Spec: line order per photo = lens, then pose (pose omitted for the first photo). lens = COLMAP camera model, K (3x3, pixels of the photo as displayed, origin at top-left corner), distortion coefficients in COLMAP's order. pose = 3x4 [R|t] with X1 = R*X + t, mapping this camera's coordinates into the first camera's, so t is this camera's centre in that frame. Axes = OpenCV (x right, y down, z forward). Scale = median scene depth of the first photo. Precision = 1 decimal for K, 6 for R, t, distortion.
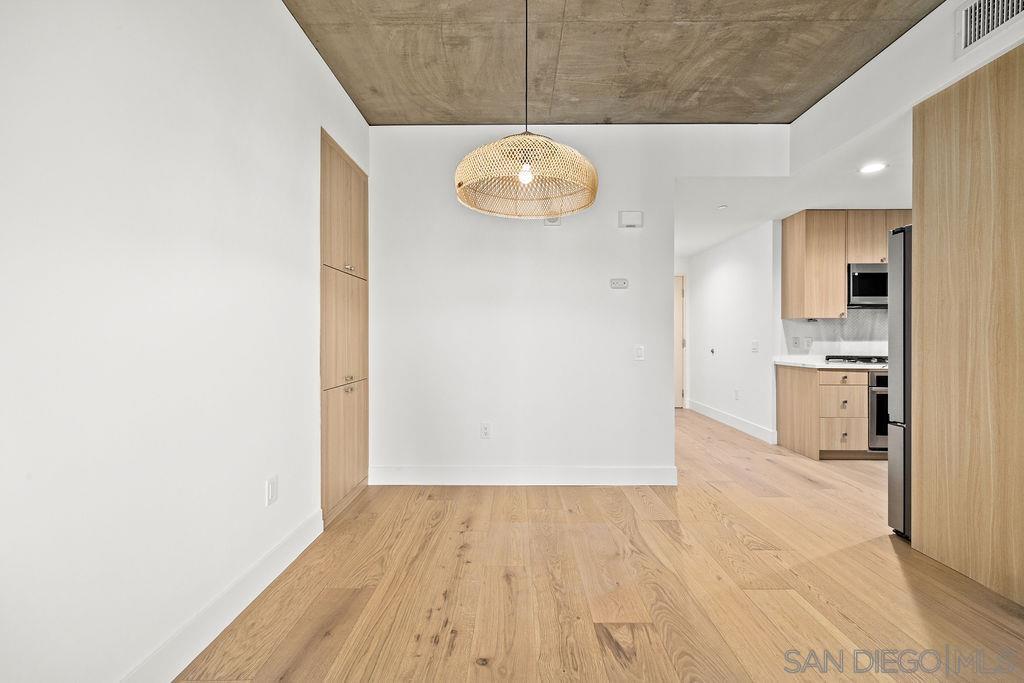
lens RADIAL K [[429.1, 0, 515.6], [0, 429.1, 337.4], [0, 0, 1]] dist [0.001097, -0.000042]
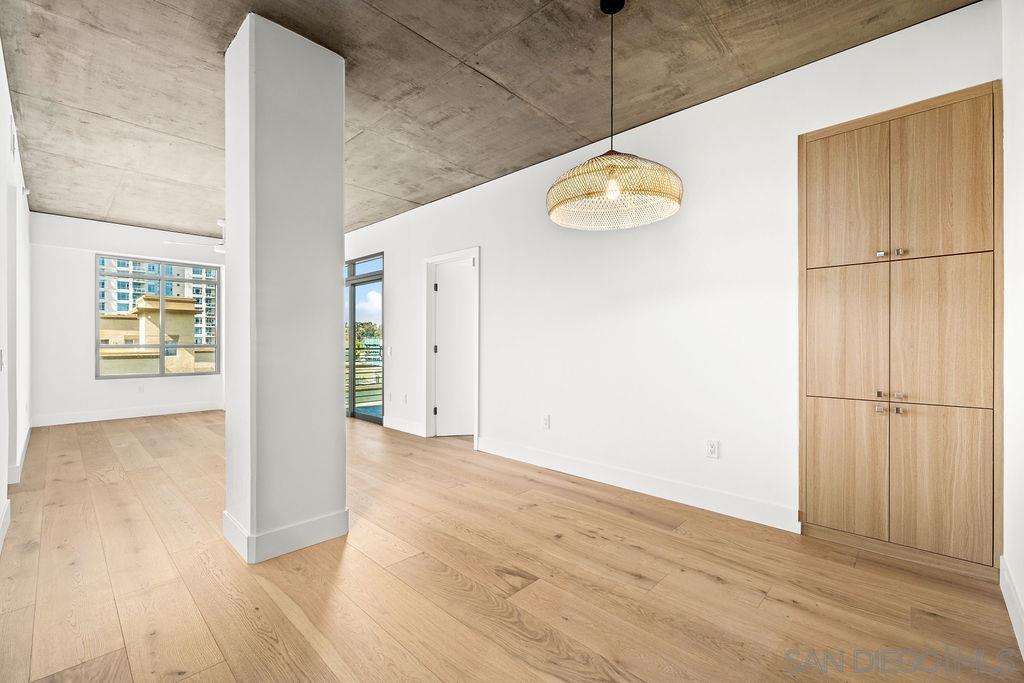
lens RADIAL K [[435.1, 0, 514.5], [0, 435.1, 349.7], [0, 0, 1]] dist [0.002011, 0.000135]
pose [[-0.684443, 0.009703, -0.729002, 0.744177], [-0.001765, 0.999886, 0.014965, 0.001947], [0.729064, 0.011530, -0.684348, 1.184721]]
